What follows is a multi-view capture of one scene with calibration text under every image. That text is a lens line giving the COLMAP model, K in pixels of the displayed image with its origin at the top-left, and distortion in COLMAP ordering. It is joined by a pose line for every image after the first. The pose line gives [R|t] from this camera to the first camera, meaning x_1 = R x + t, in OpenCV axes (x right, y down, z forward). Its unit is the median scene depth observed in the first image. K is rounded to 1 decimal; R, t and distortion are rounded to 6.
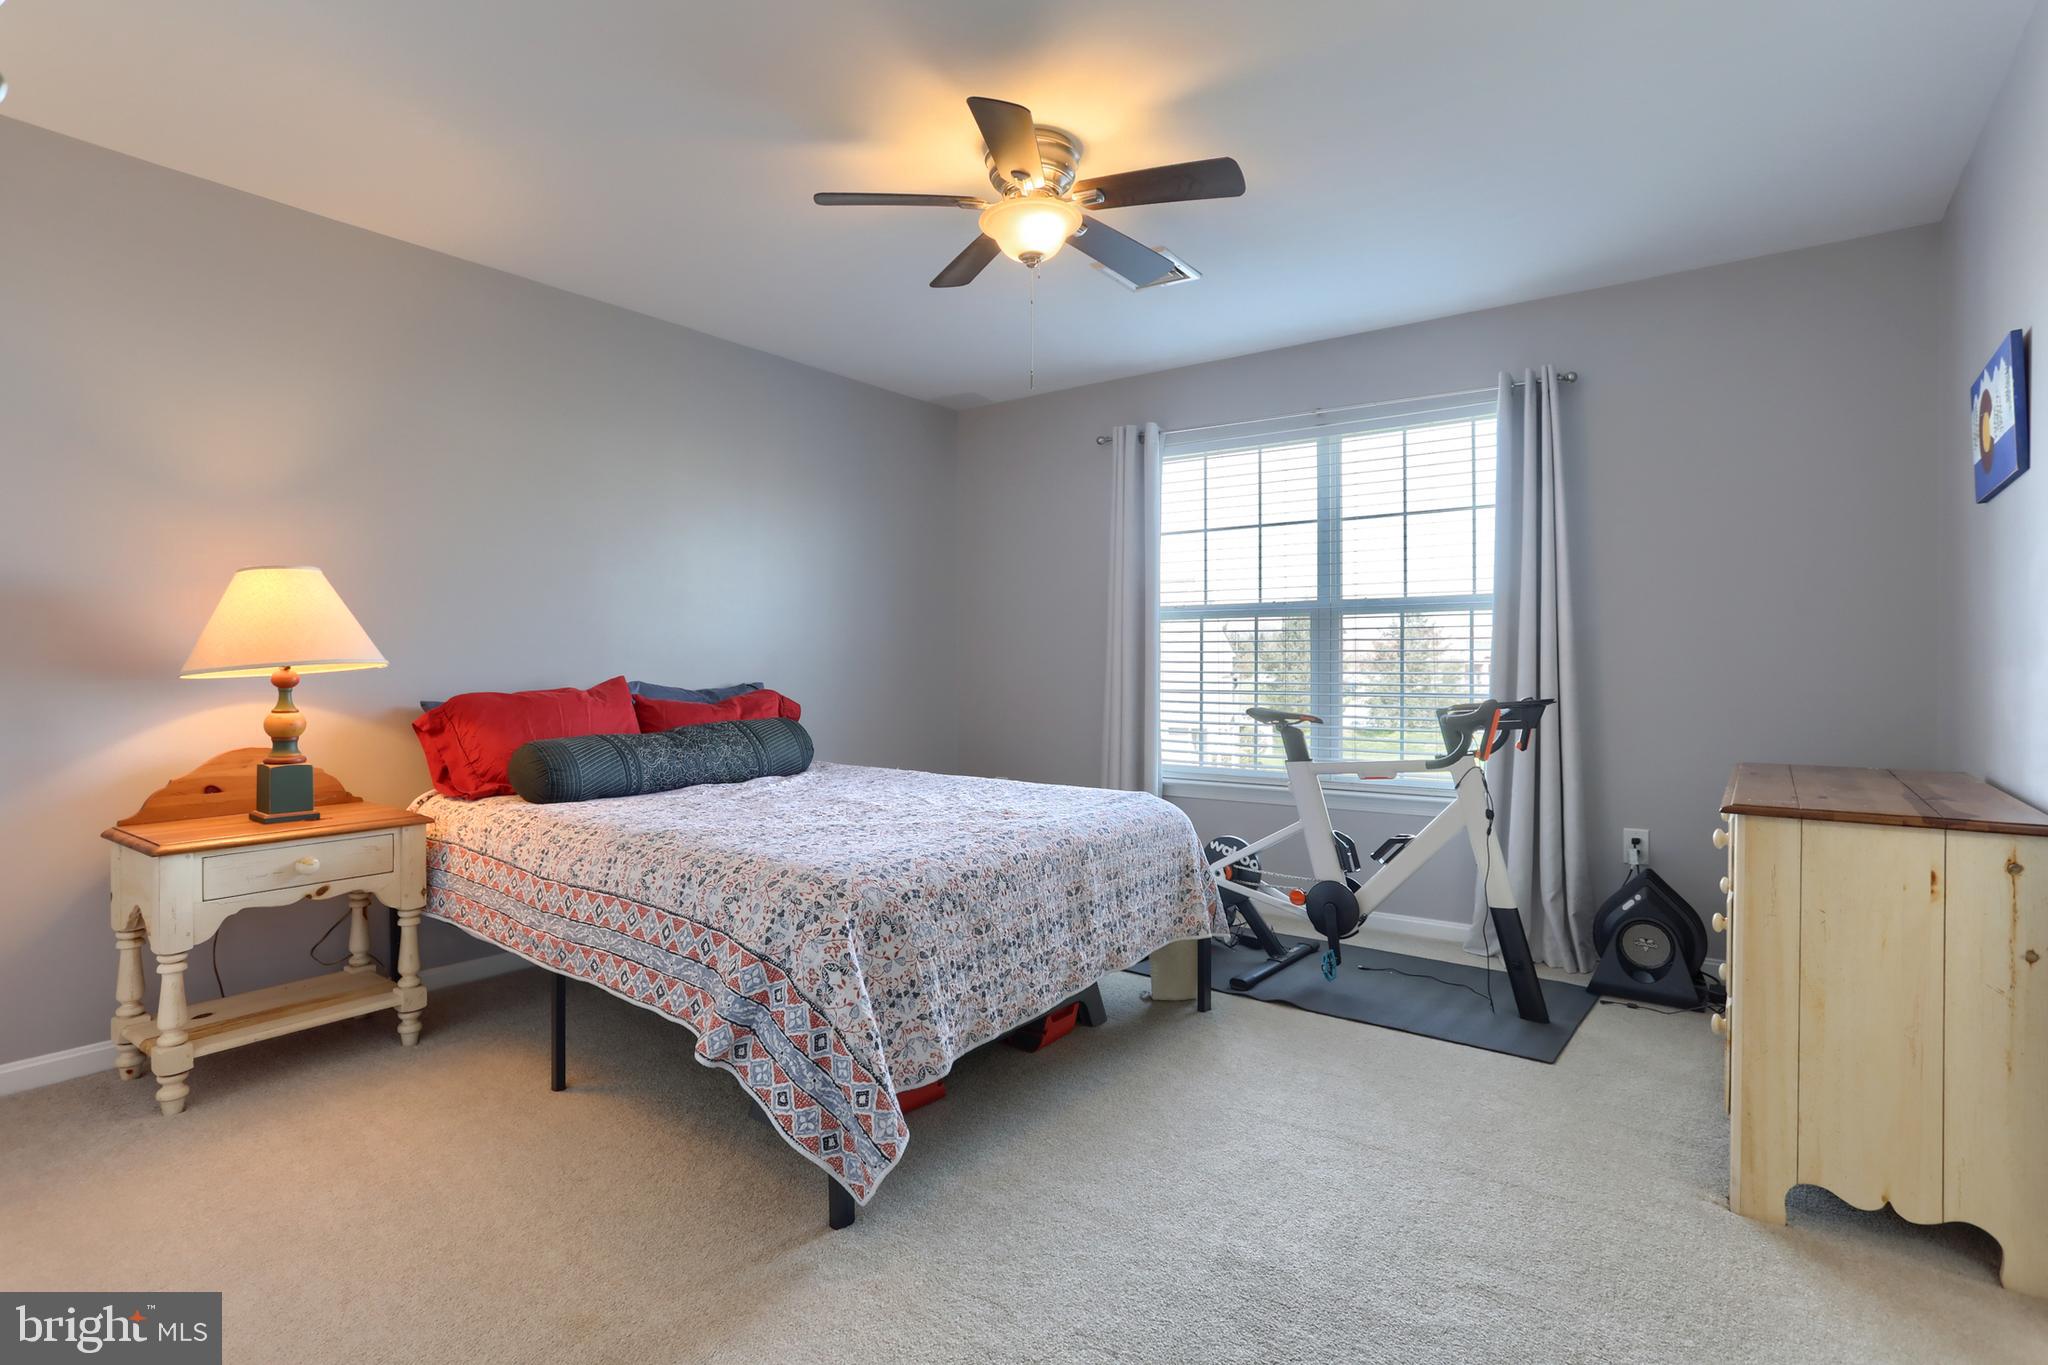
lens RADIAL K [[1031.6, 0, 1031.7], [0, 1031.6, 649.9], [0, 0, 1]] dist [-0.065930, 0.038951]
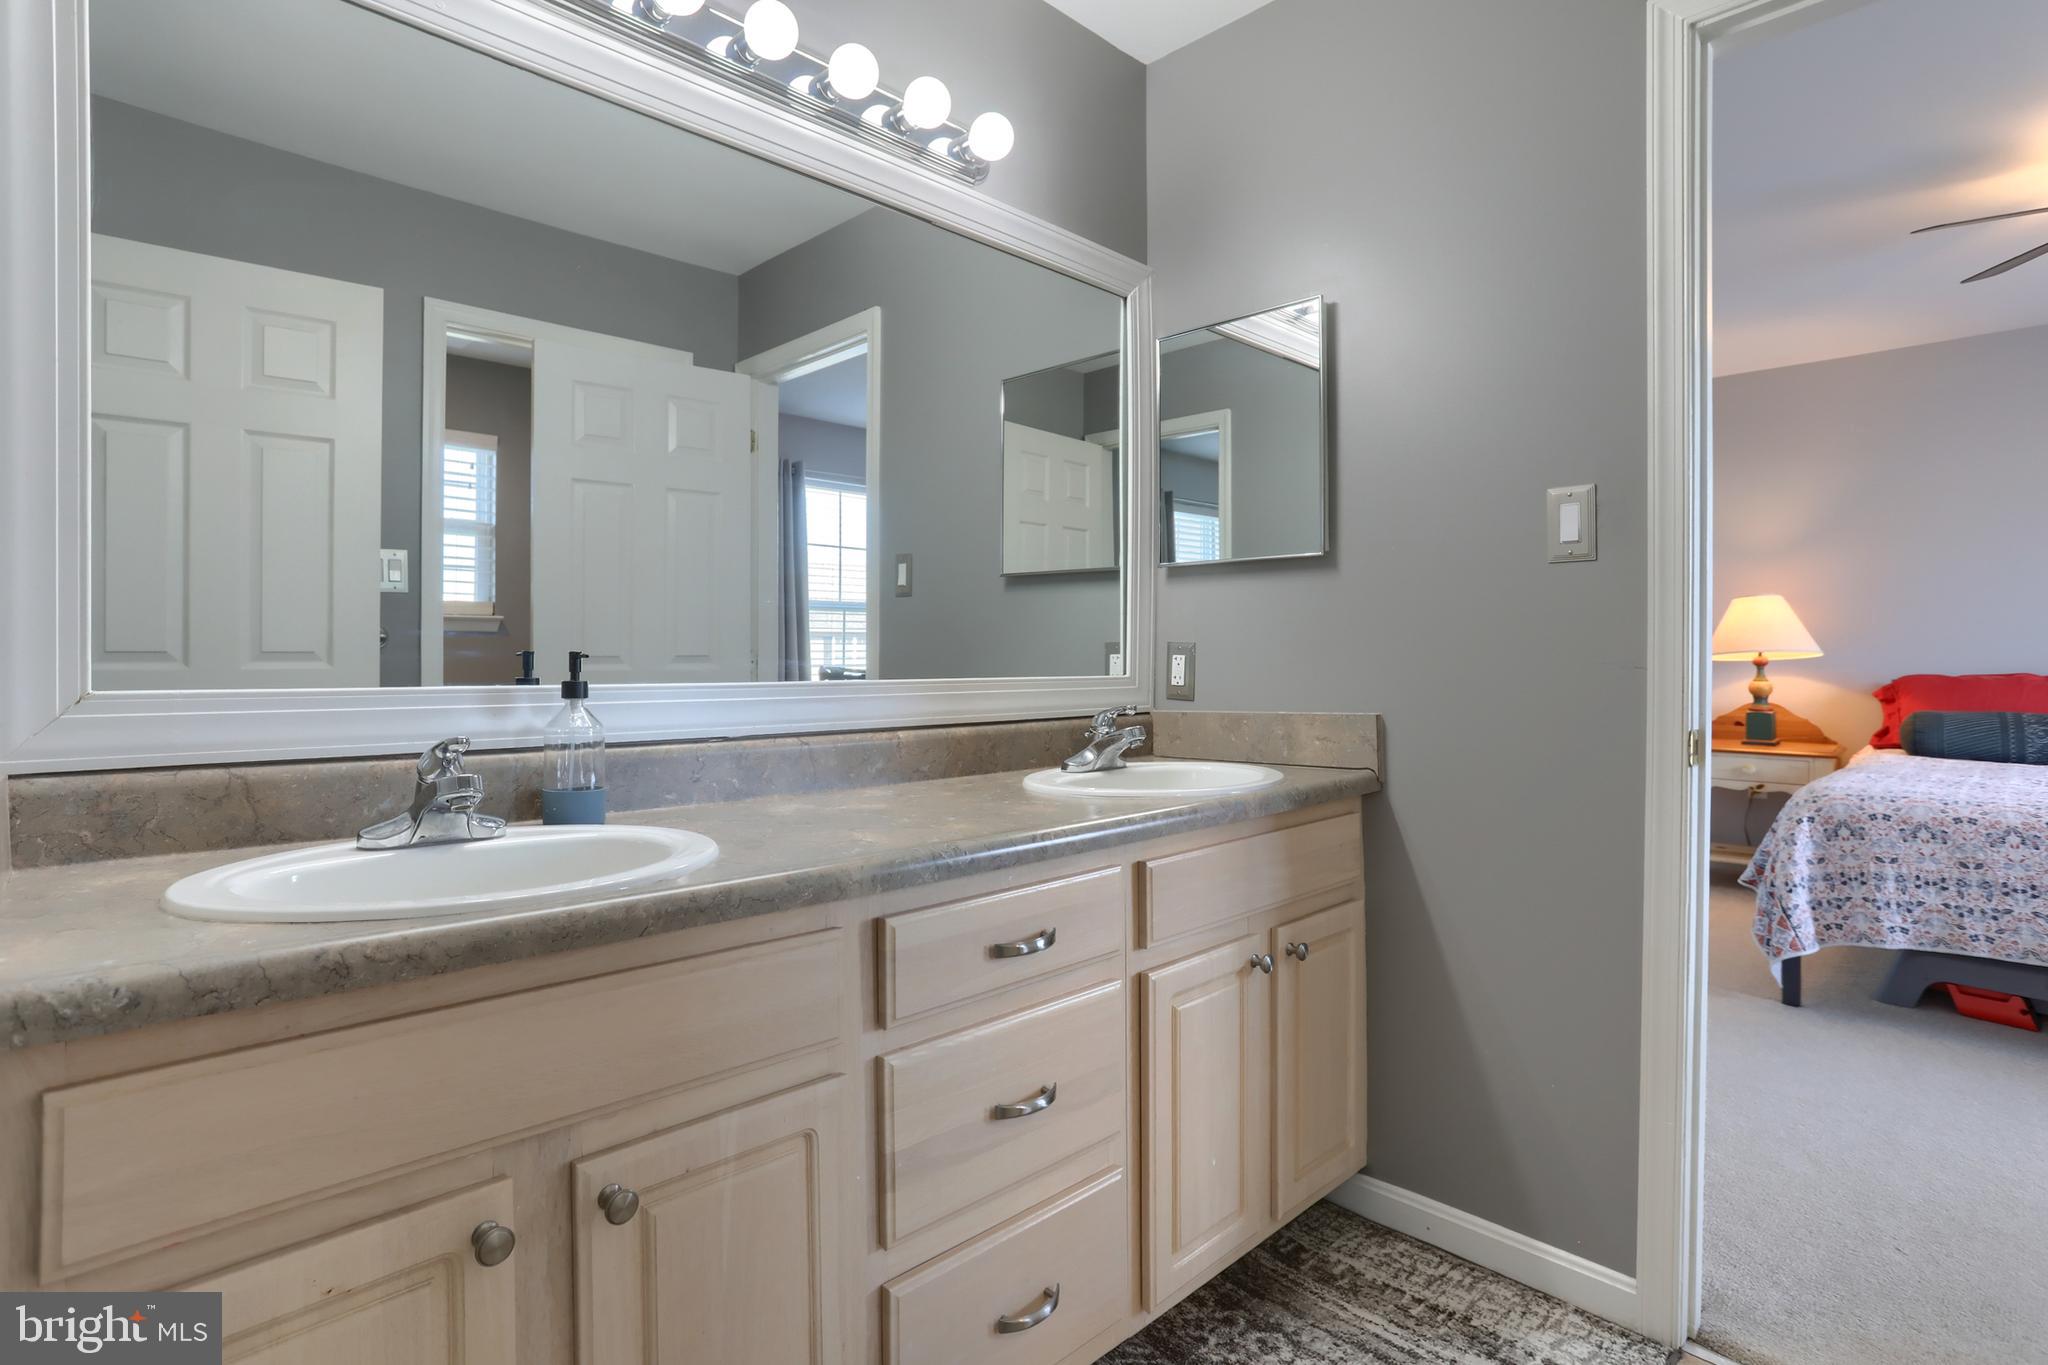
lens RADIAL K [[1031.6, 0, 1031.7], [0, 1031.6, 649.9], [0, 0, 1]] dist [-0.065930, 0.038951]
pose [[-0.150272, -0.000214, -0.988645, 1.354601], [0.010220, 0.999946, -0.001770, 0.001095], [0.988592, -0.010370, -0.150261, 0.058438]]
